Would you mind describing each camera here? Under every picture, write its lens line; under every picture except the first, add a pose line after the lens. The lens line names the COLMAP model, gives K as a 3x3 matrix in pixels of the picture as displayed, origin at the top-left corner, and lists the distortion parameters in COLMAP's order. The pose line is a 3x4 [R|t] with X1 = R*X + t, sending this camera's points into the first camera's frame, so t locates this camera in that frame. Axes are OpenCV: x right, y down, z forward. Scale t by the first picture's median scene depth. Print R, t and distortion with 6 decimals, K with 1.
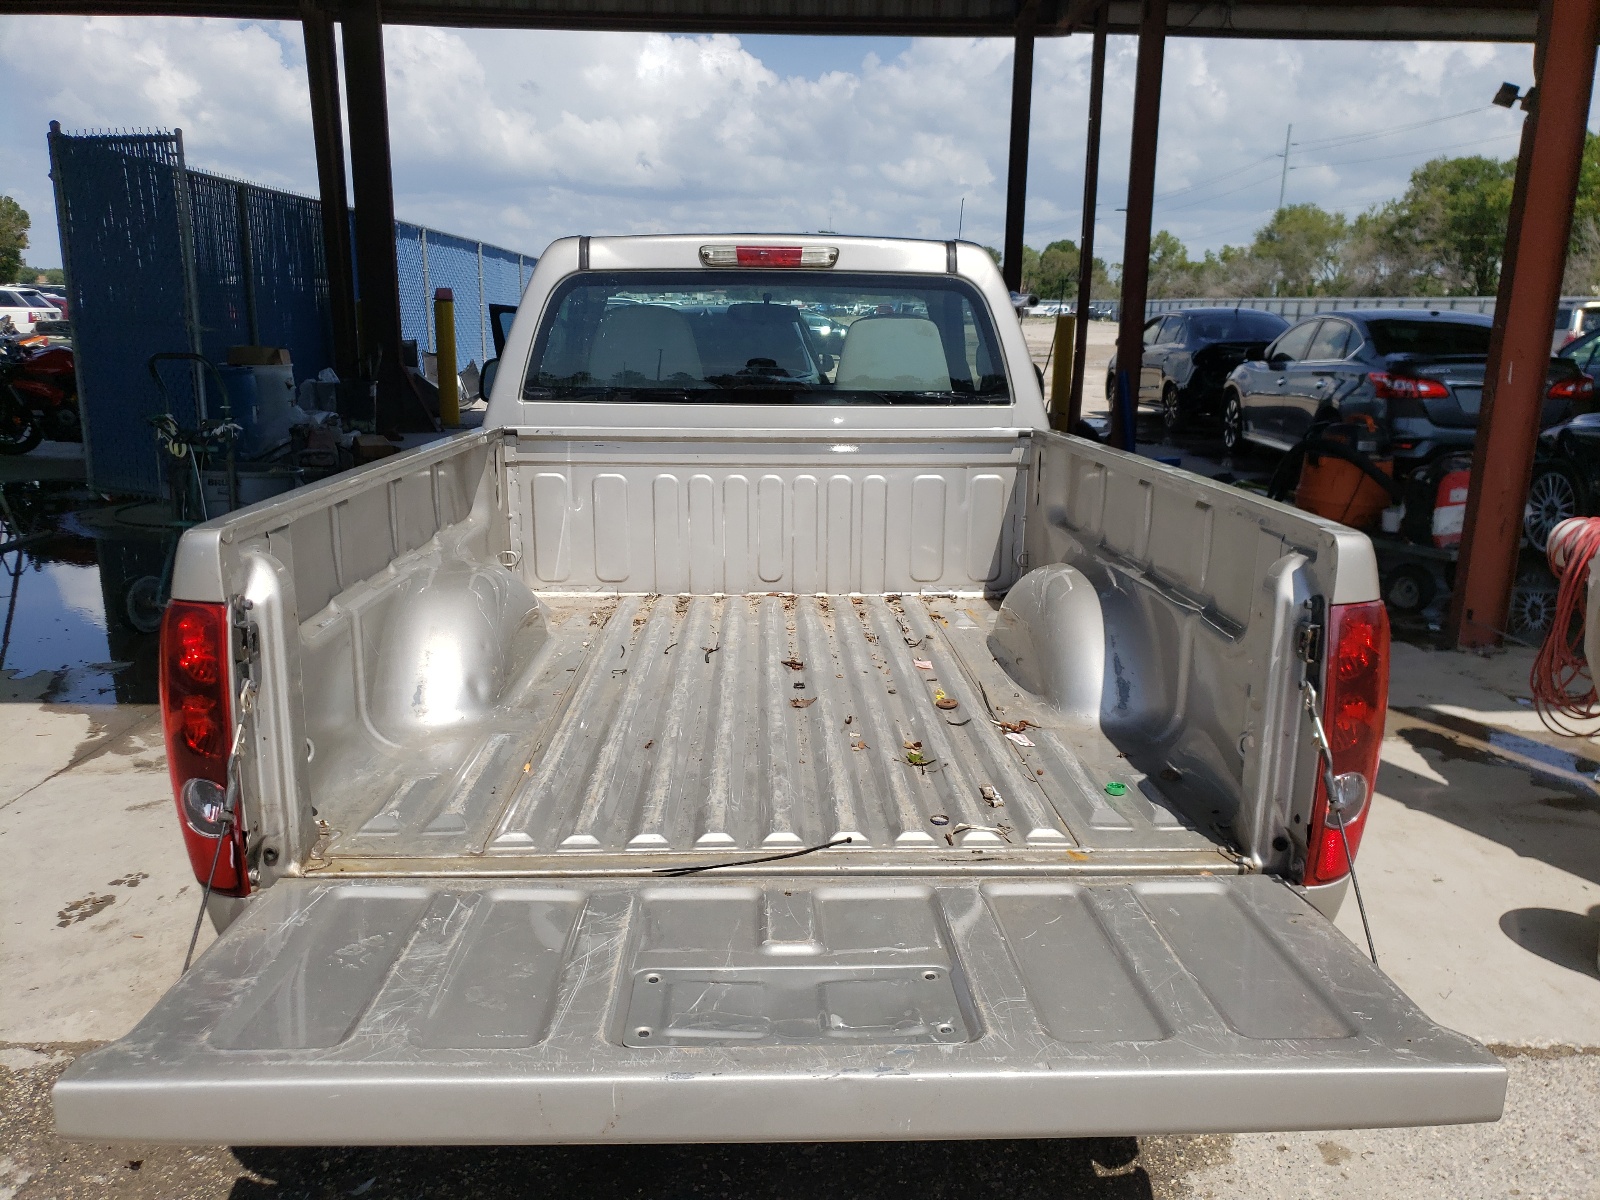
lens RADIAL K [[1239.8, 0, 808.6], [0, 1239.8, 591.1], [0, 0, 1]] dist [0.024145, 0.004867]
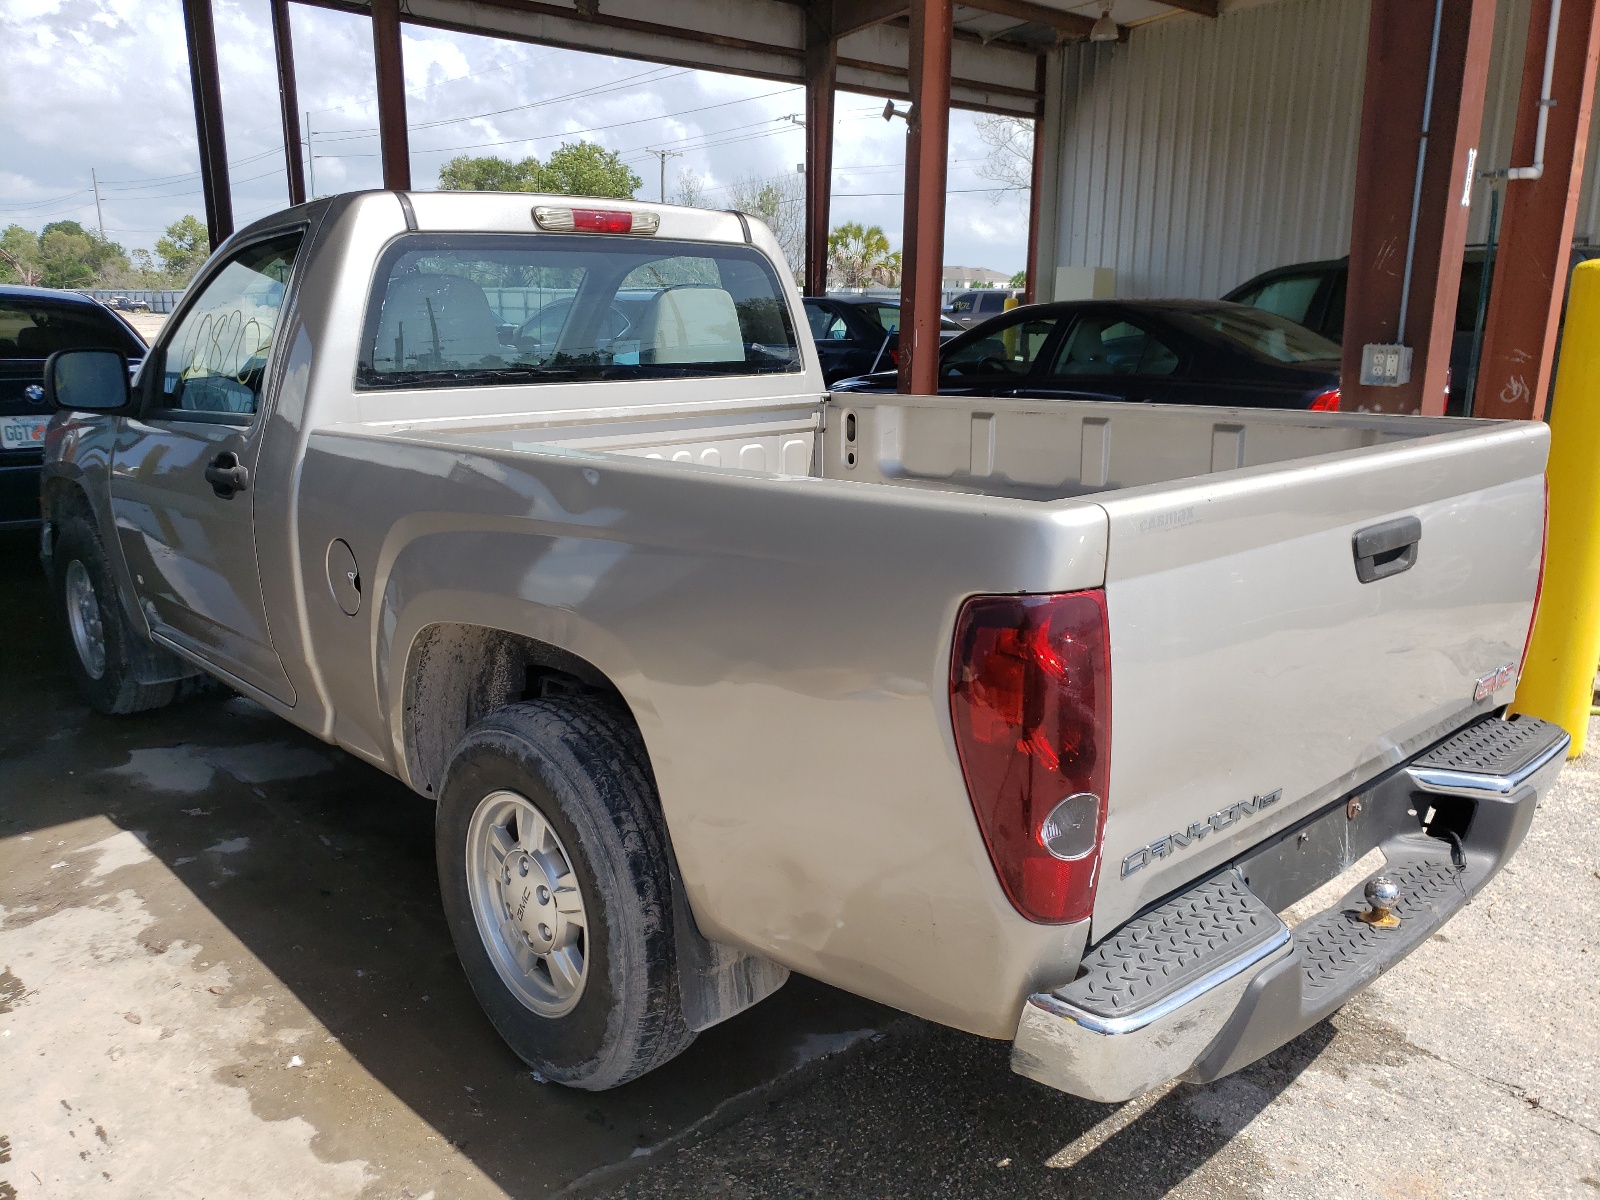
lens RADIAL K [[1239.8, 0, 798.1], [0, 1239.8, 614.1], [0, 0, 1]] dist [0.024145, 0.004867]
pose [[0.767524, -0.168546, 0.618465, -0.535005], [0.153158, 0.985088, 0.078388, -0.031415], [-0.622454, 0.034559, 0.781893, 0.193984]]
